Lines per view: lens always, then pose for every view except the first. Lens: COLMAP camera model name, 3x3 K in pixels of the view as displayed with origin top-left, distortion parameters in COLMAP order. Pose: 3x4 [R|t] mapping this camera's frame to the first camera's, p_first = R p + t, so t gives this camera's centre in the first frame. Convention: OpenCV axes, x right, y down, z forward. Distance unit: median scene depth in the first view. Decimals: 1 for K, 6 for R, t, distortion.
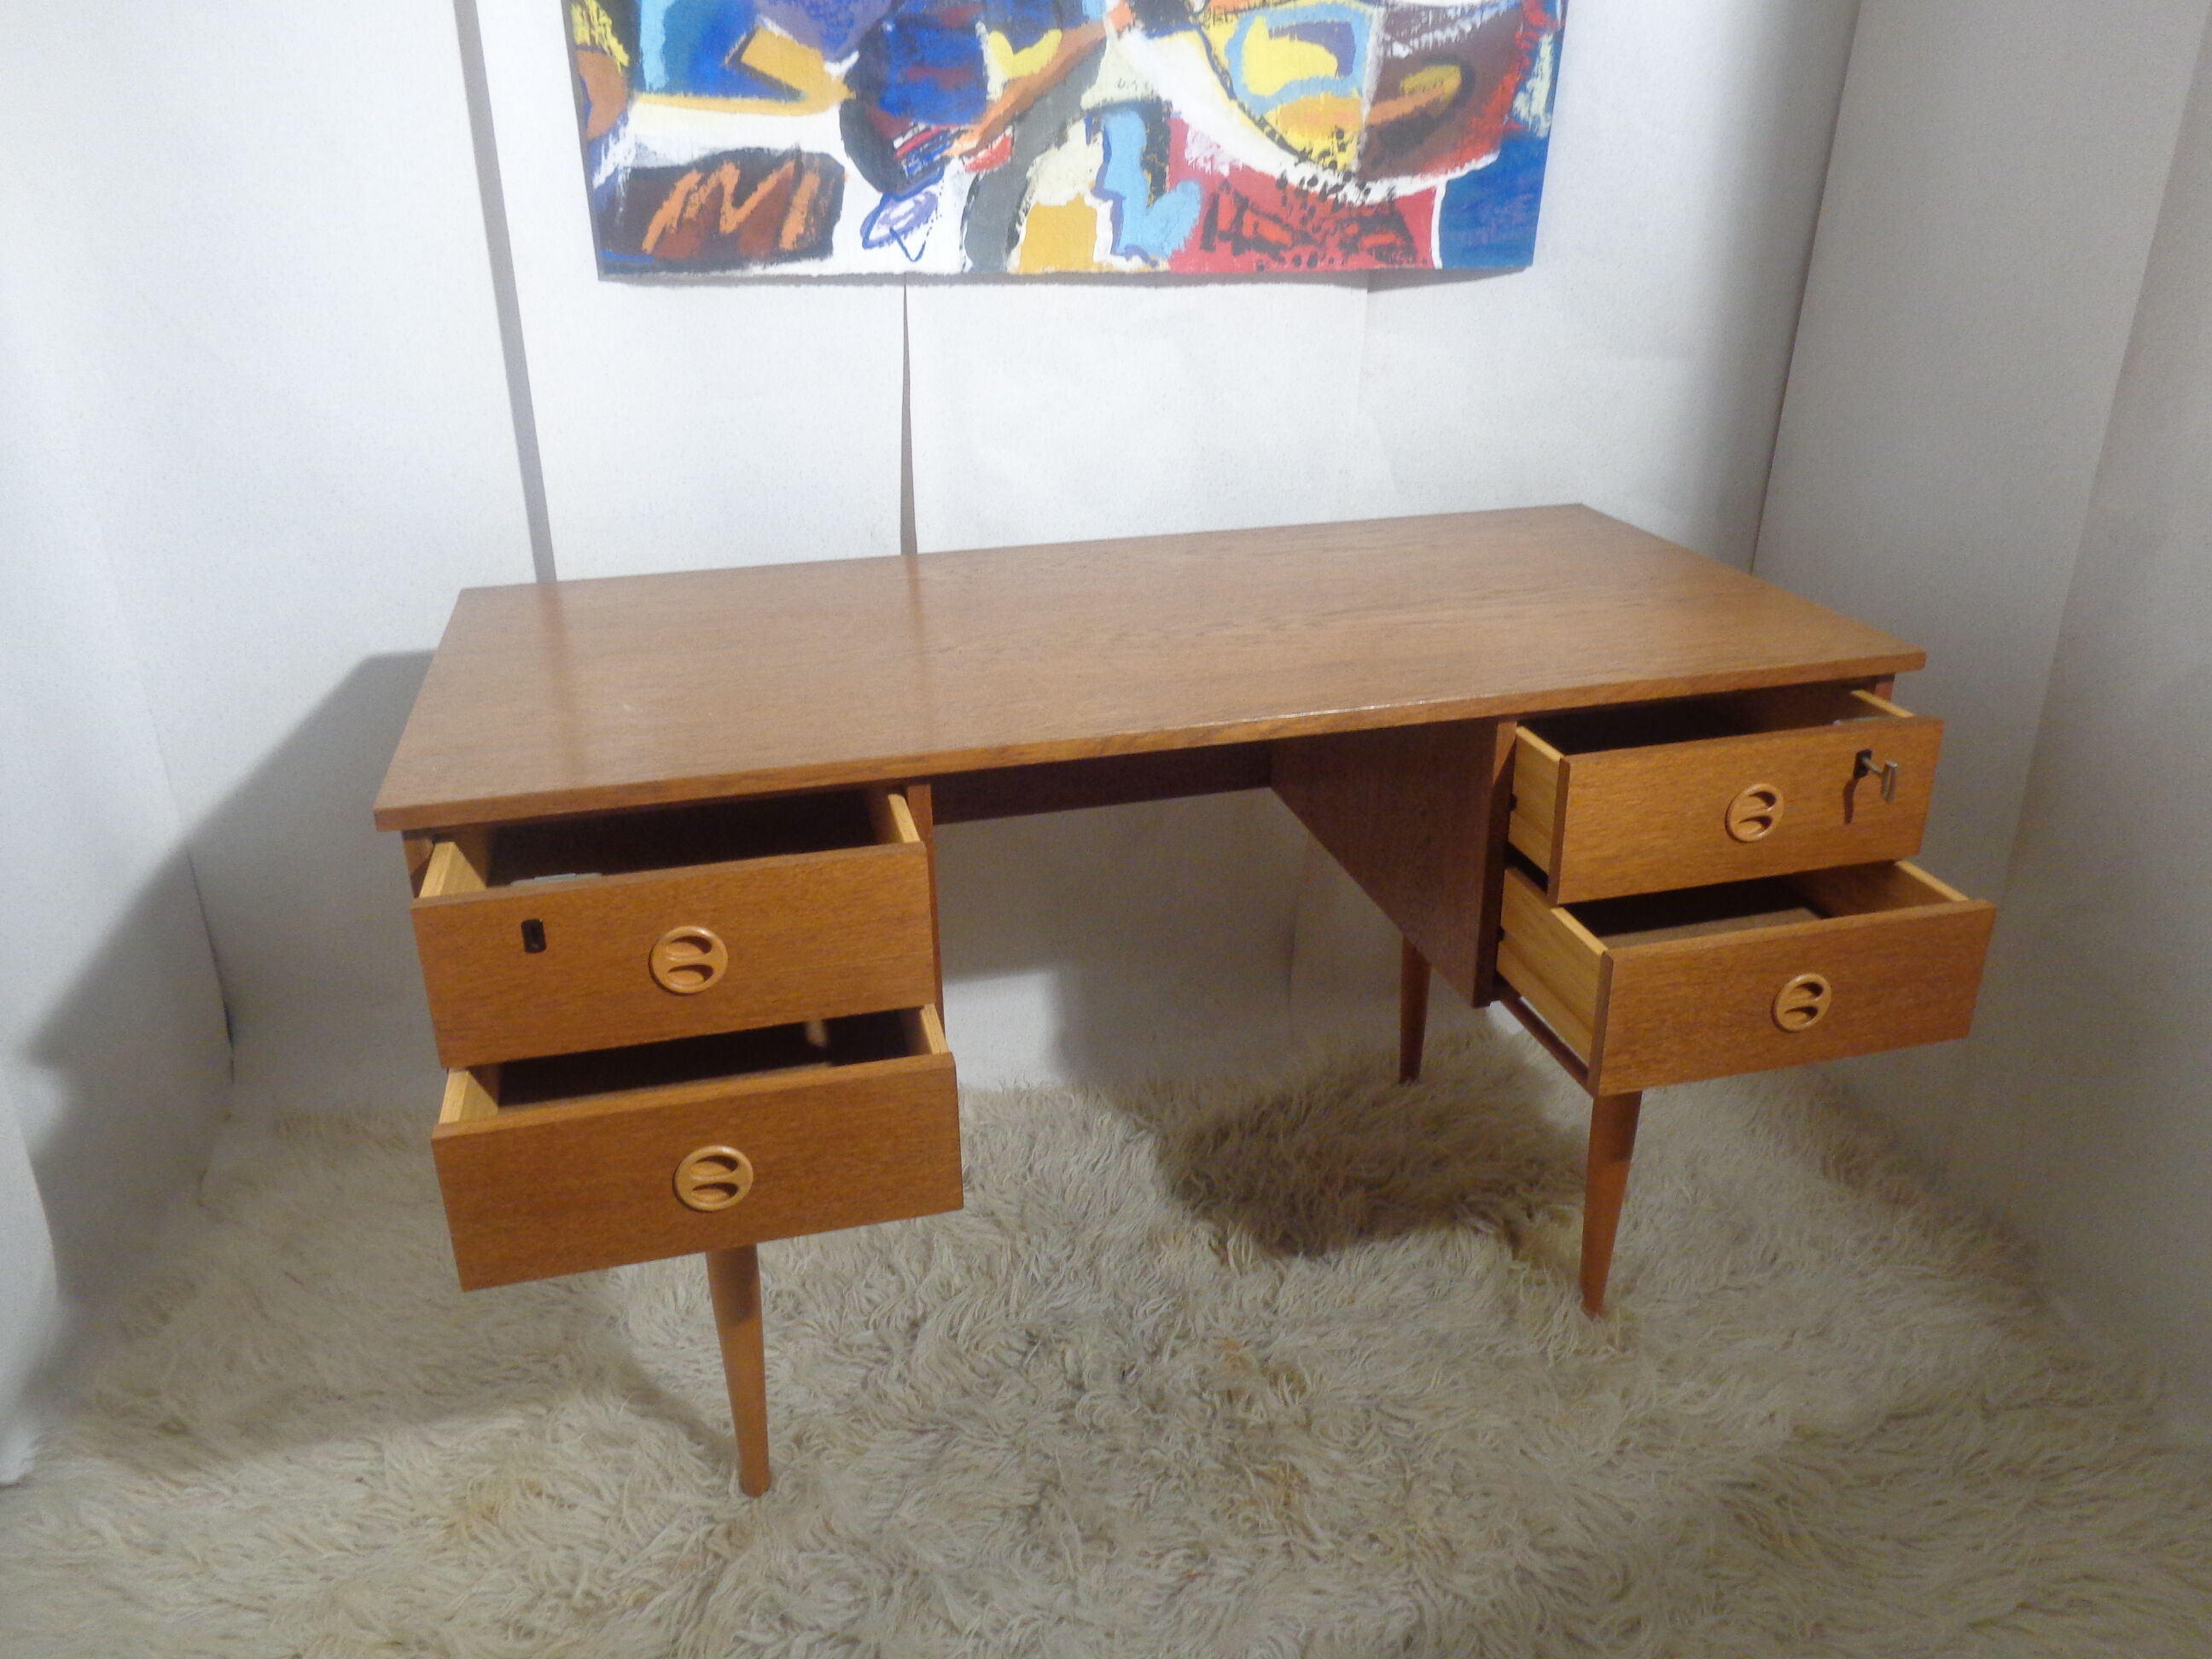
lens RADIAL K [[1646.4, 0, 1097.6], [0, 1646.4, 820.0], [0, 0, 1]] dist [-0.008045, 0.001698]
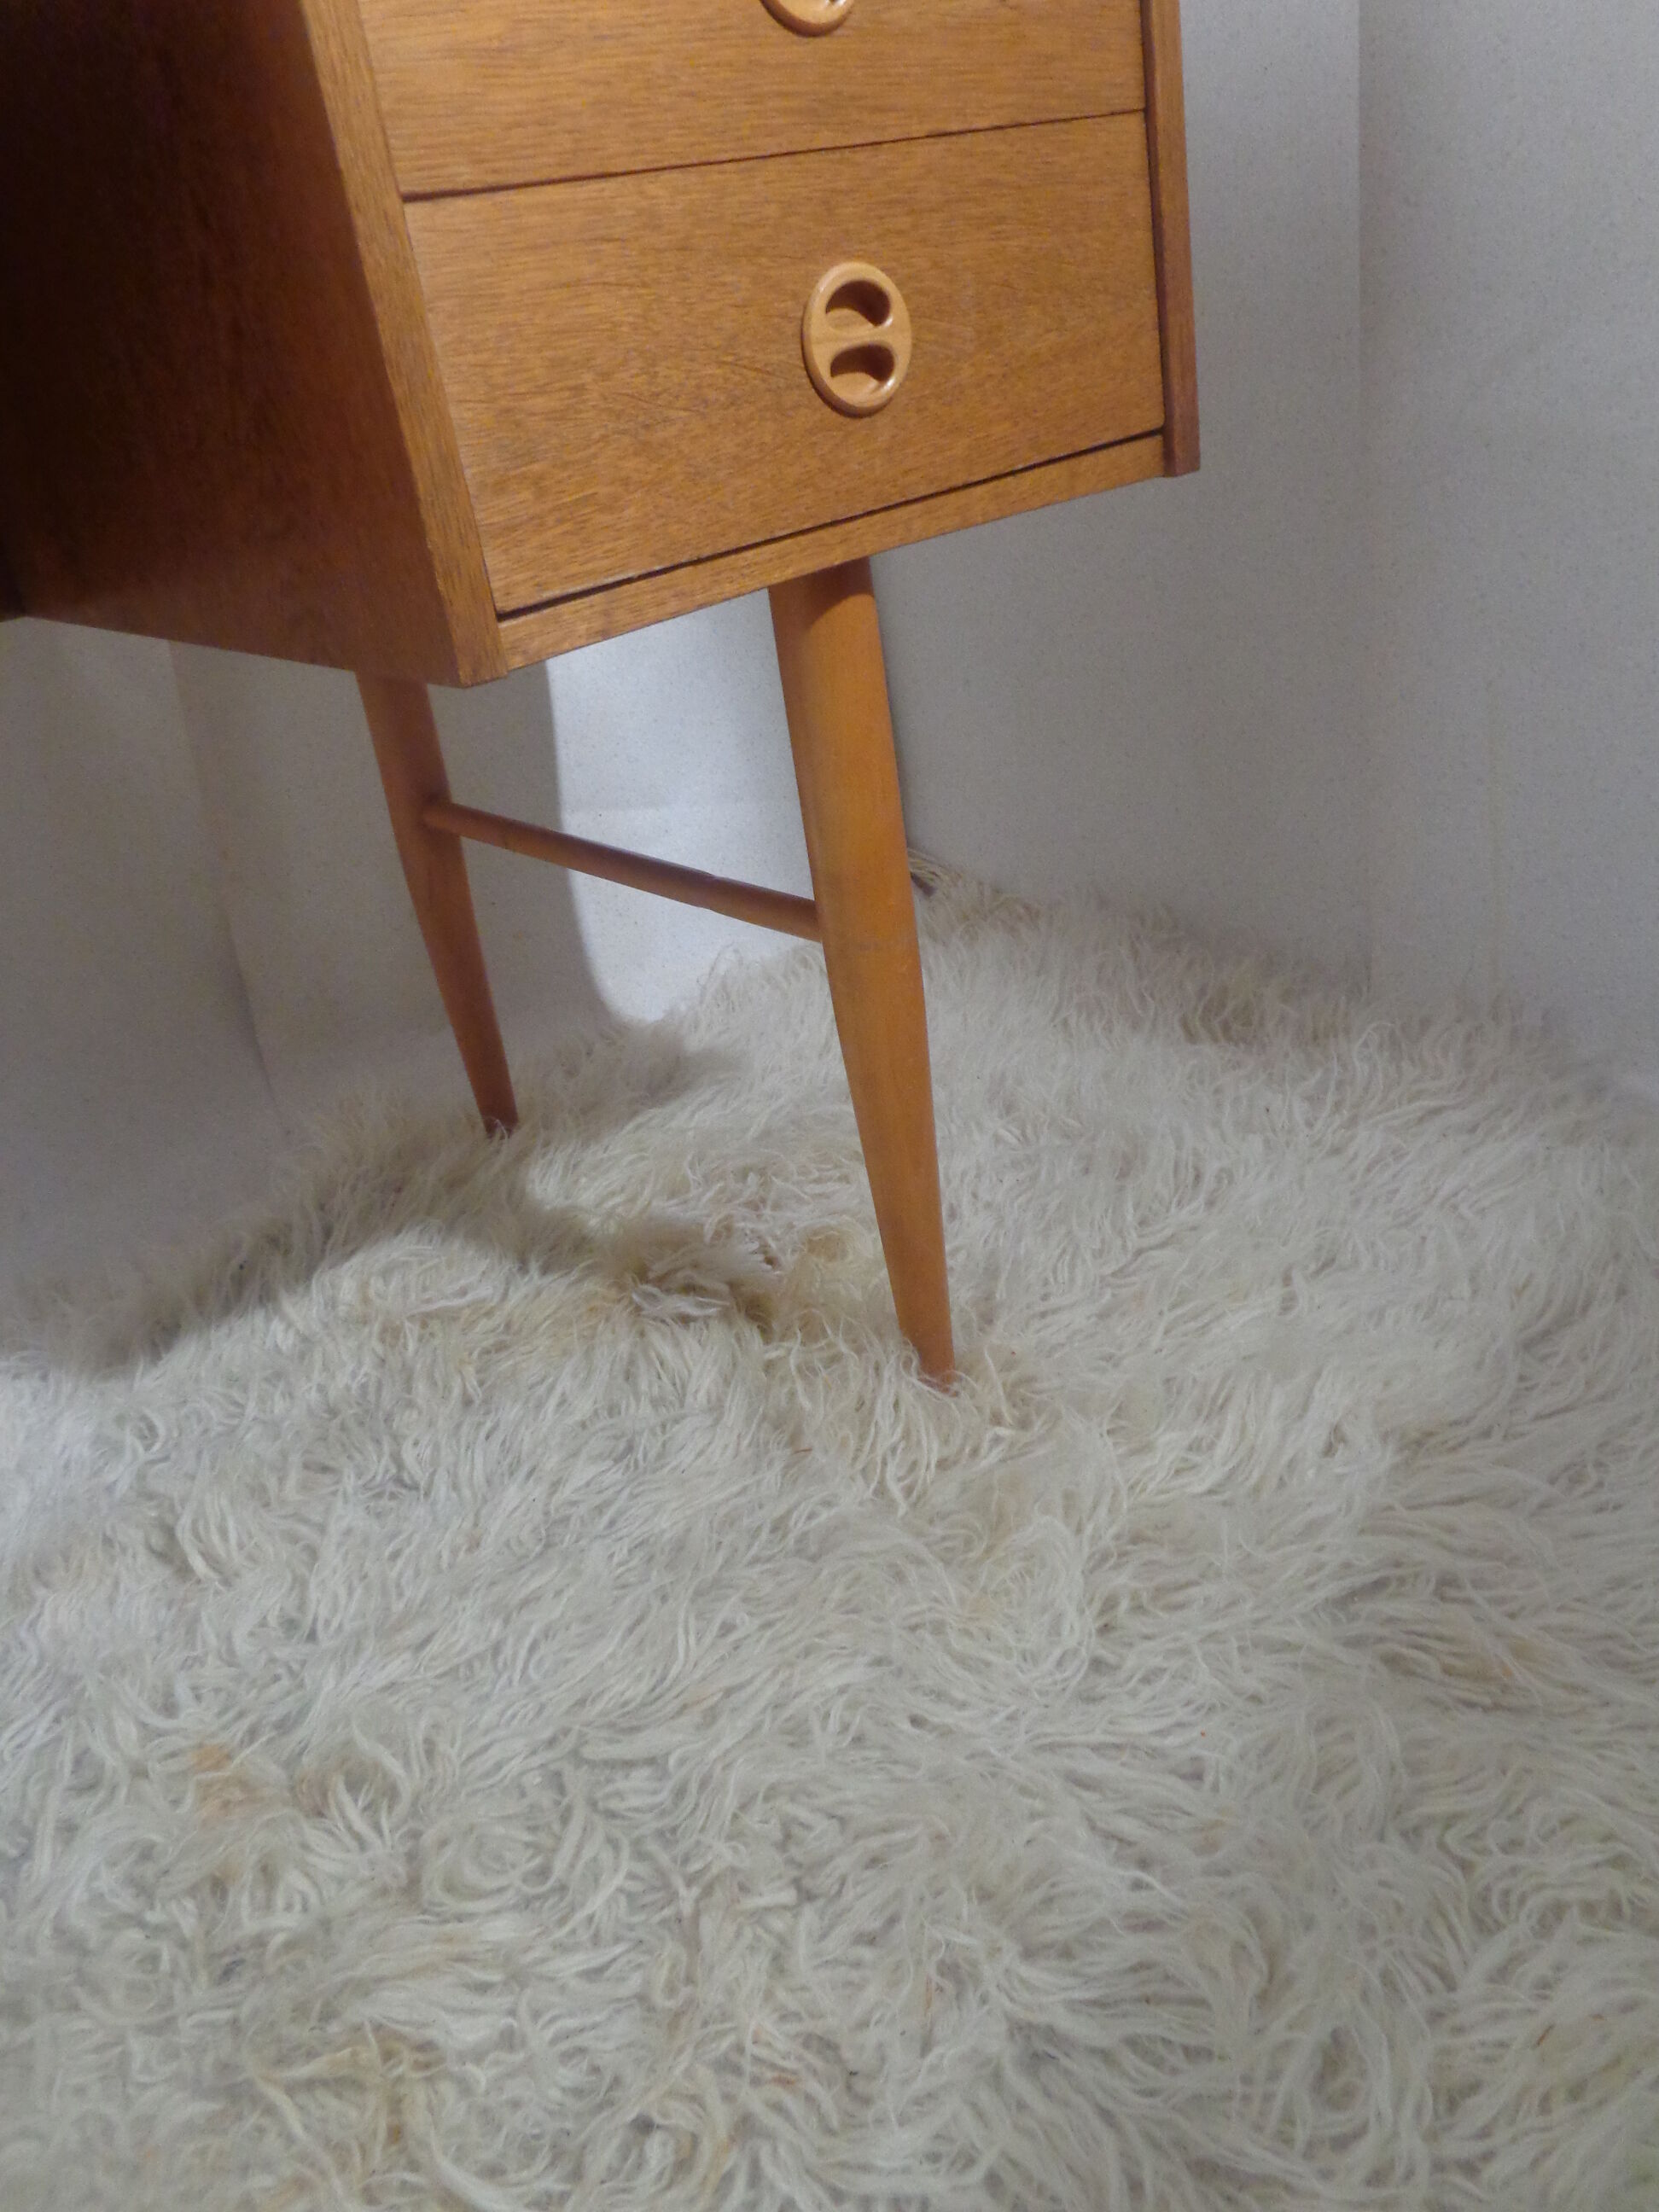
lens RADIAL K [[1649.8, 0, 824.0], [0, 1649.8, 1095.4], [0, 0, 1]] dist [-0.009059, 0.004745]
pose [[0.895033, -0.296968, 0.332755, 0.125805], [0.293111, 0.954000, 0.063001, 0.171728], [-0.336158, 0.041147, 0.940906, 0.526915]]
